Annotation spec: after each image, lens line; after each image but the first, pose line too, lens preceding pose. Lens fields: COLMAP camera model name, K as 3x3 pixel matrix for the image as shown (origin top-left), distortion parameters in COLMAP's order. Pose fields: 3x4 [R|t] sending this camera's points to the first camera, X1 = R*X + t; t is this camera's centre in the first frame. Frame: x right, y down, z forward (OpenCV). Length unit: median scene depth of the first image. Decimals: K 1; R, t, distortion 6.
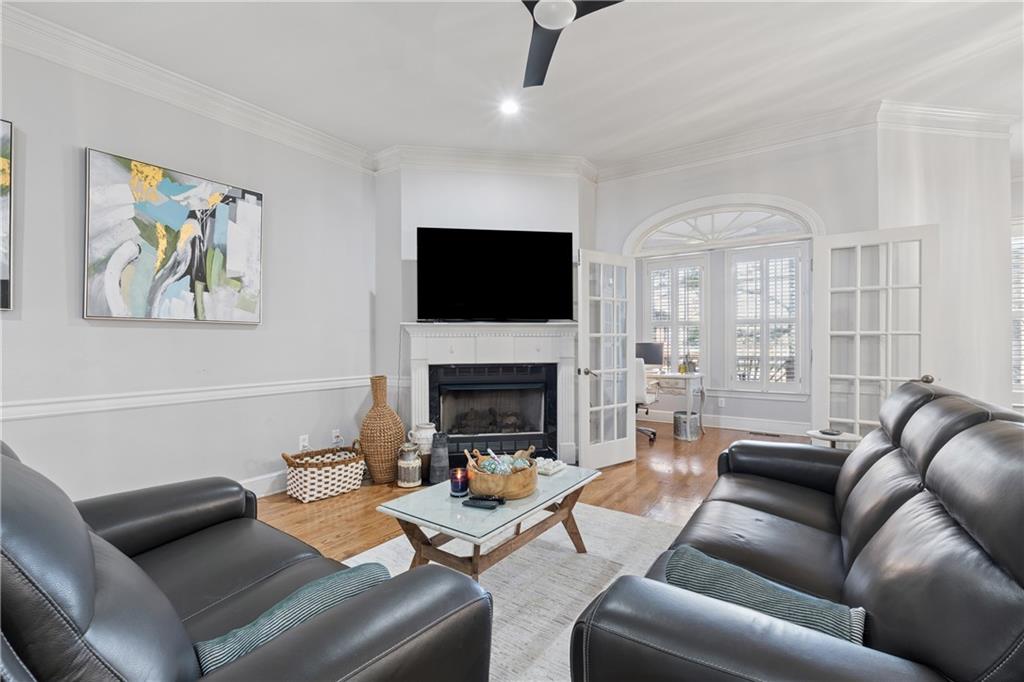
lens RADIAL K [[449.9, 0, 510.6], [0, 449.9, 340.5], [0, 0, 1]] dist [-0.005041, 0.000611]
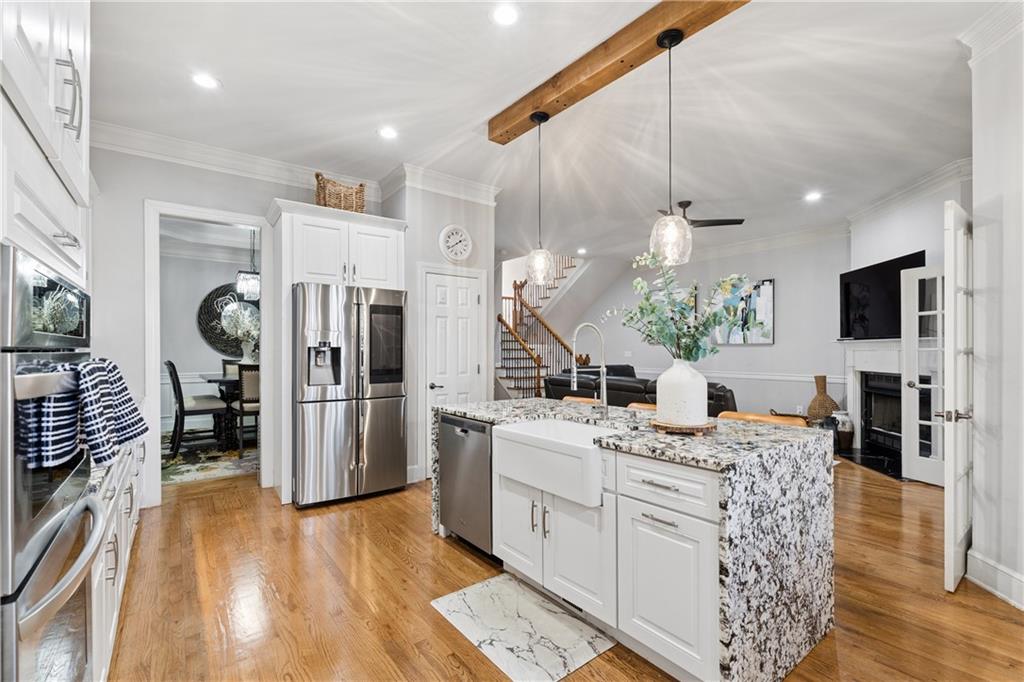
lens RADIAL K [[449.9, 0, 510.2], [0, 449.9, 348.5], [0, 0, 1]] dist [-0.005041, 0.000611]
pose [[-0.301906, 0.001760, -0.953336, 1.685813], [0.006287, 0.999980, -0.000145, -0.024416], [0.953317, -0.006037, -0.301911, 0.489416]]
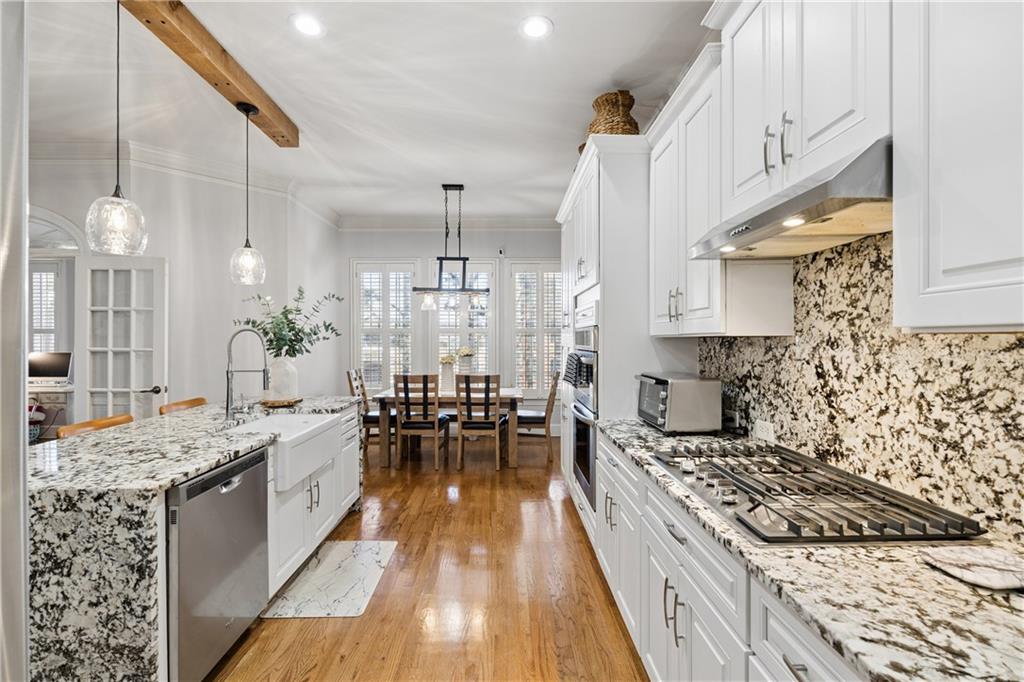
lens RADIAL K [[449.9, 0, 508.7], [0, 449.9, 342.1], [0, 0, 1]] dist [-0.005041, 0.000611]
pose [[0.808029, -0.000590, 0.589142, 0.899937], [-0.004112, 0.999969, 0.006642, -0.045441], [-0.589128, -0.007789, 0.808002, -0.444180]]
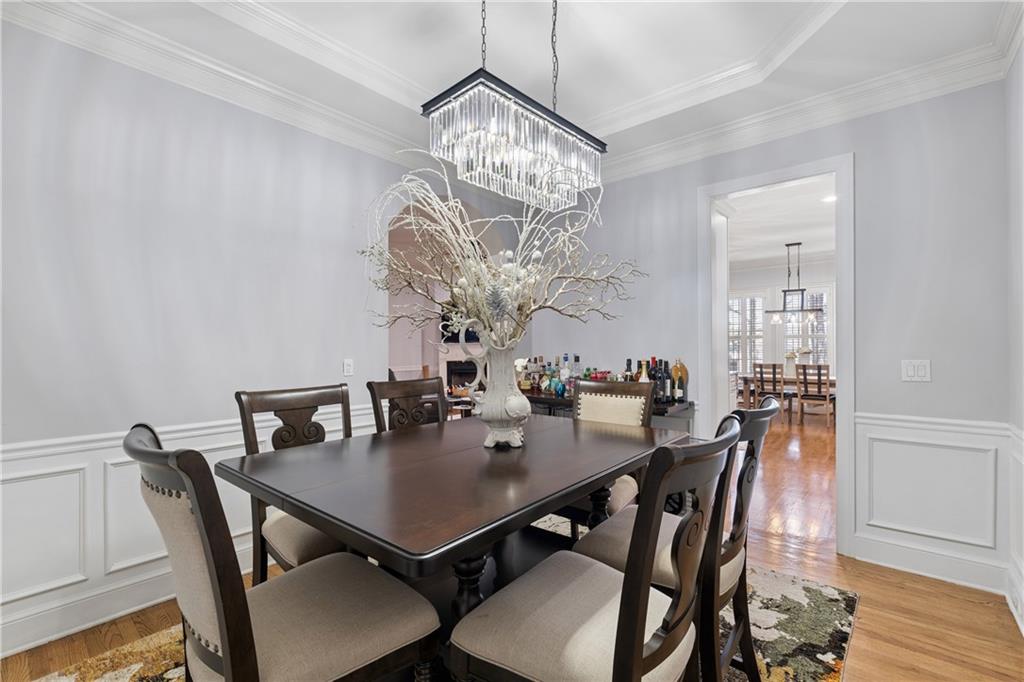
lens RADIAL K [[449.9, 0, 506.9], [0, 449.9, 342.8], [0, 0, 1]] dist [-0.005041, 0.000611]
pose [[0.995265, -0.000826, -0.097194, 0.414211], [-0.000220, 0.999942, -0.010748, -0.018544], [0.097198, 0.010719, 0.995207, -1.501248]]
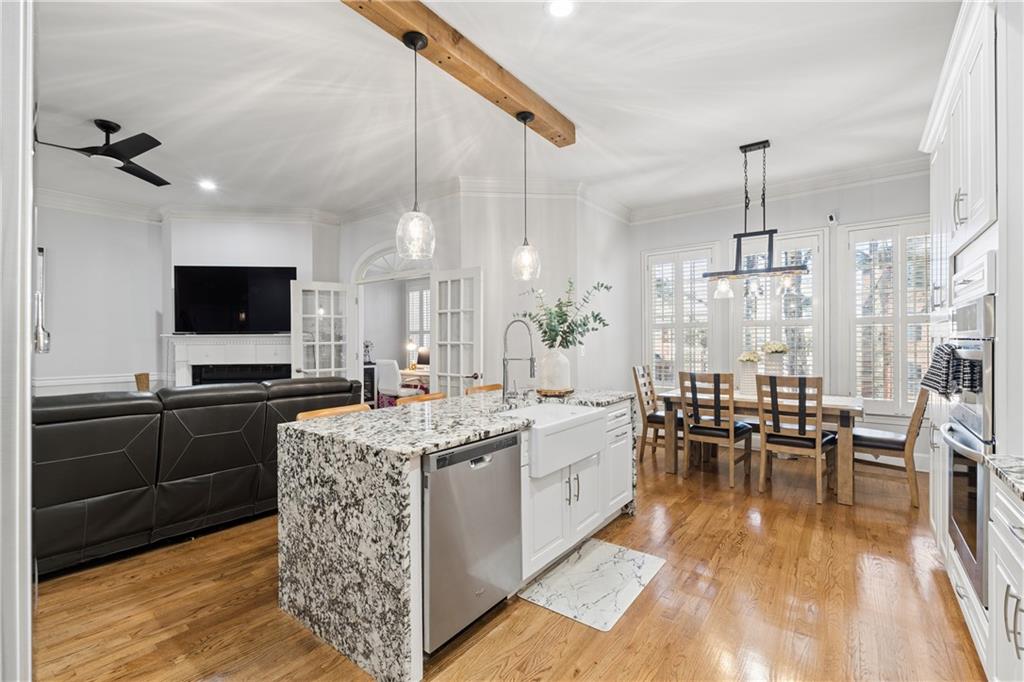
lens RADIAL K [[449.9, 0, 509.1], [0, 449.9, 343.2], [0, 0, 1]] dist [-0.005041, 0.000611]
pose [[0.999111, -0.001665, -0.042133, 1.003917], [0.001979, 0.999970, 0.007424, -0.025423], [0.042119, -0.007500, 0.999084, -0.384584]]
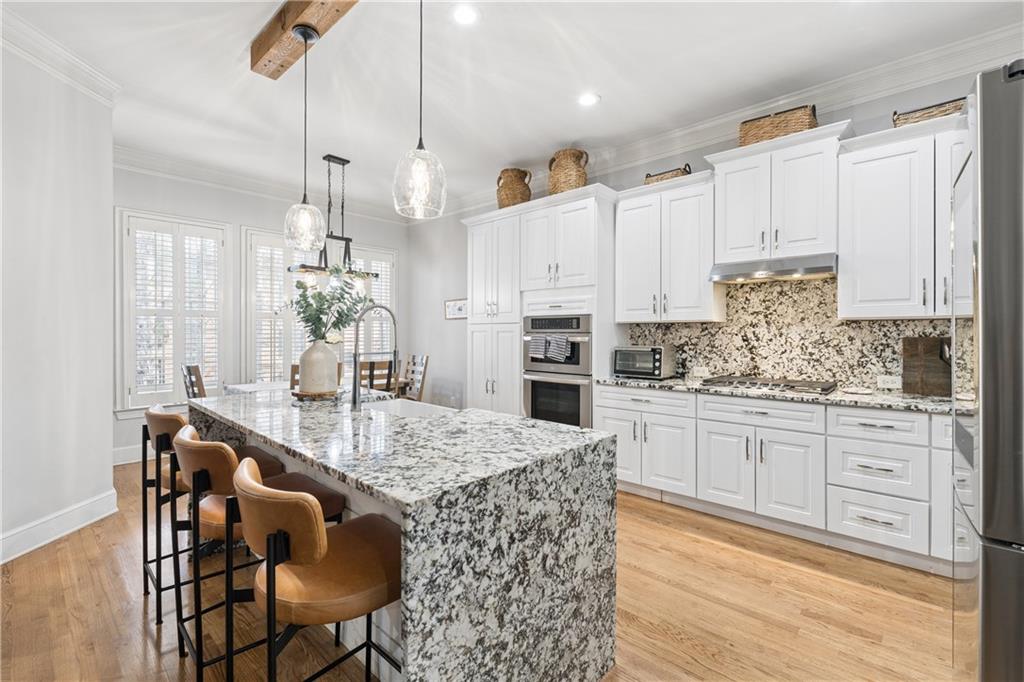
lens RADIAL K [[449.9, 0, 512.7], [0, 449.9, 336.7], [0, 0, 1]] dist [-0.005041, 0.000611]
pose [[0.125823, -0.004095, 0.992044, 0.369401], [-0.005903, 0.999971, 0.004877, -0.019671], [-0.992035, -0.006470, 0.125795, 0.121073]]
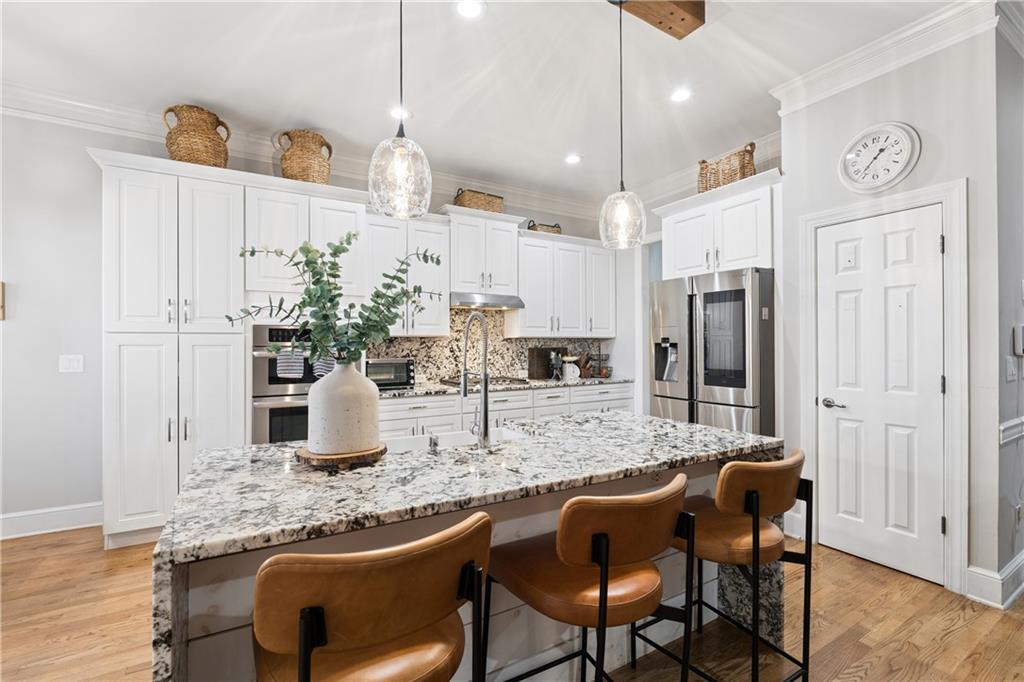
lens RADIAL K [[449.9, 0, 514.2], [0, 449.9, 344.1], [0, 0, 1]] dist [-0.005041, 0.000611]
pose [[-0.917074, 0.005876, 0.398673, 0.734357], [0.003945, 0.999976, -0.005665, -0.022823], [-0.398696, -0.003623, -0.917076, 0.859827]]
